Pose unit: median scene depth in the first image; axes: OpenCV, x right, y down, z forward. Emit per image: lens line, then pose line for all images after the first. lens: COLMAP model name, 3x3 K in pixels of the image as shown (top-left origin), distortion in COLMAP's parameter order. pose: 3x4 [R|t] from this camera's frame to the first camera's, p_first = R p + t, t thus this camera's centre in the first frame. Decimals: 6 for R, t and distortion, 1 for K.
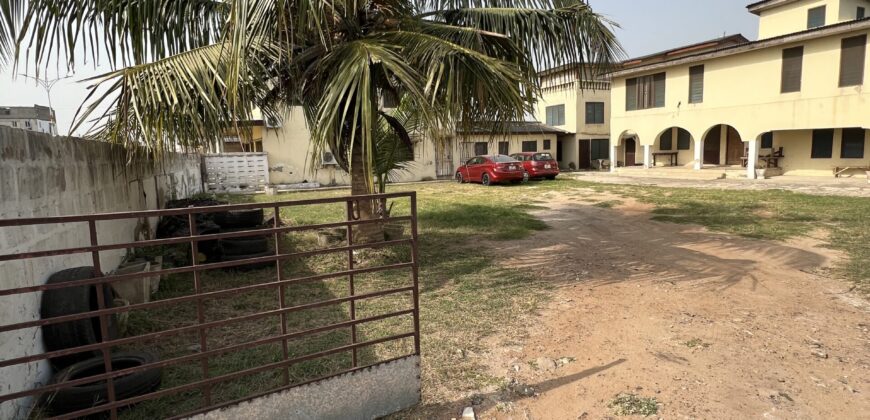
lens RADIAL K [[464.8, 0, 438.9], [0, 464.8, 209.8], [0, 0, 1]] dist [-0.002795, 0.000506]
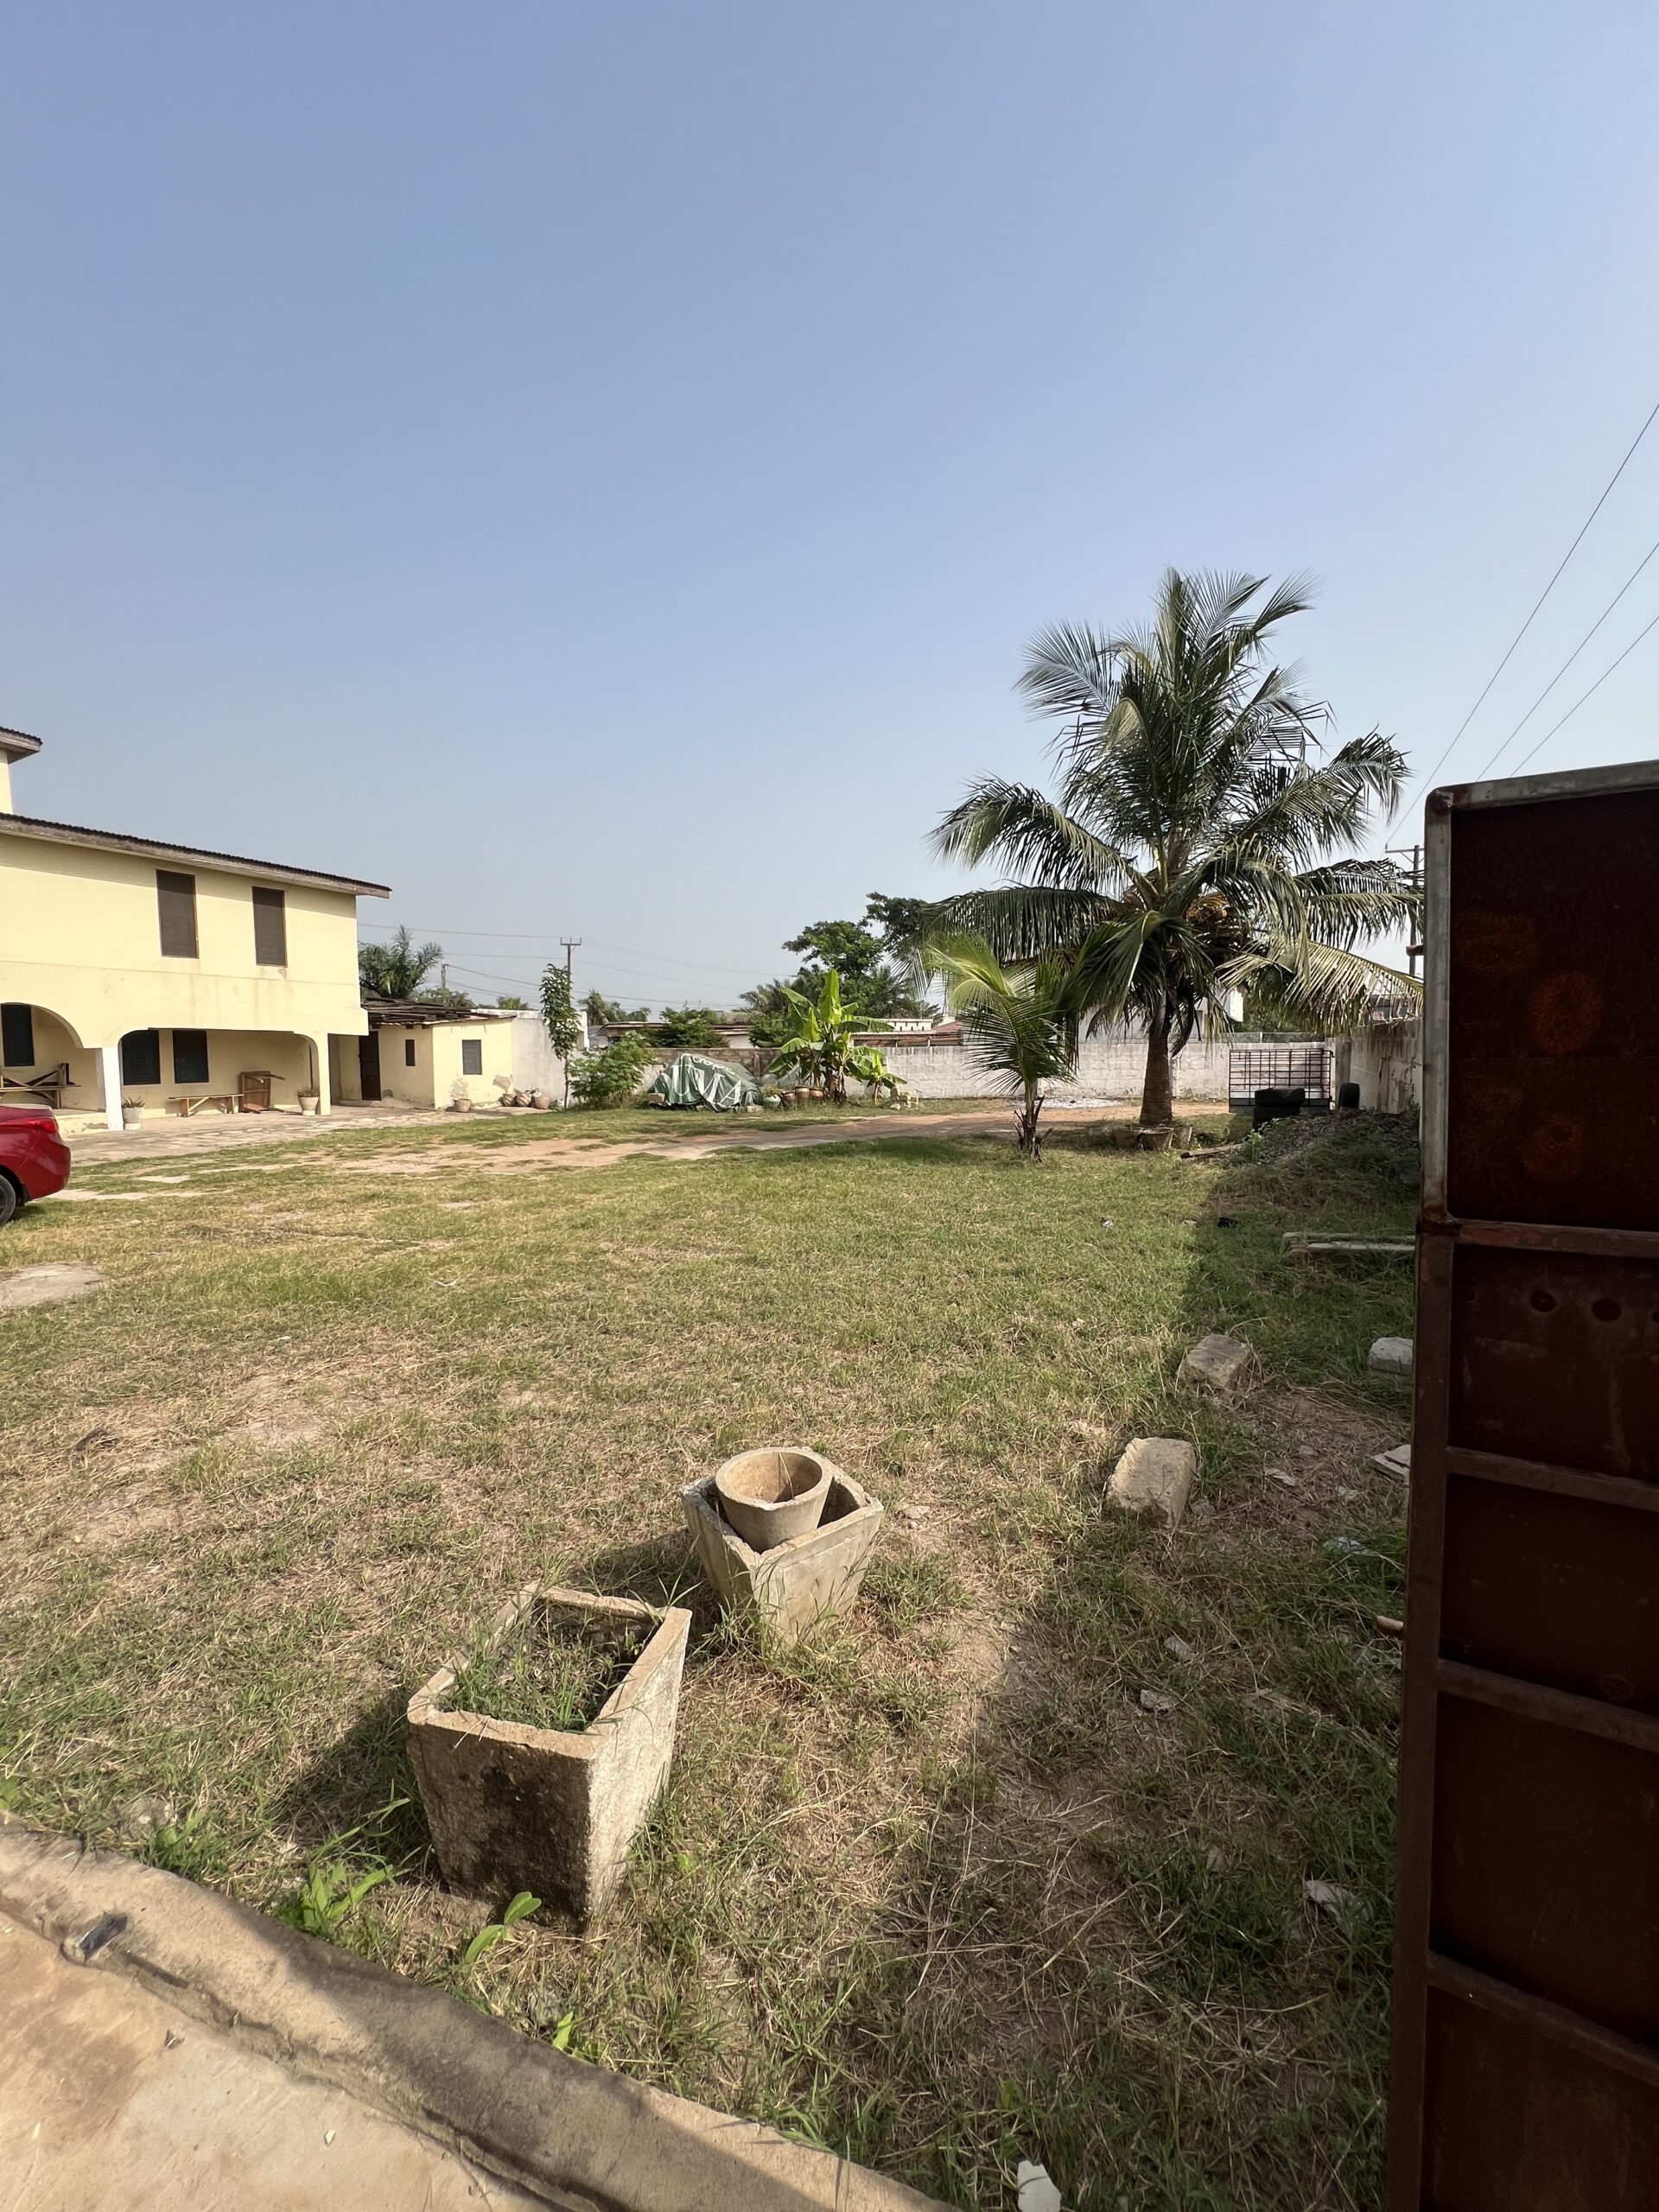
lens RADIAL K [[889.3, 0, 842.4], [0, 889.3, 1105.2], [0, 0, 1]] dist [-0.002674, 0.000542]
pose [[-0.646871, -0.016661, 0.762418, -1.092411], [0.120959, 0.984863, 0.124150, -0.277698], [-0.752946, 0.172531, -0.635064, 2.475150]]
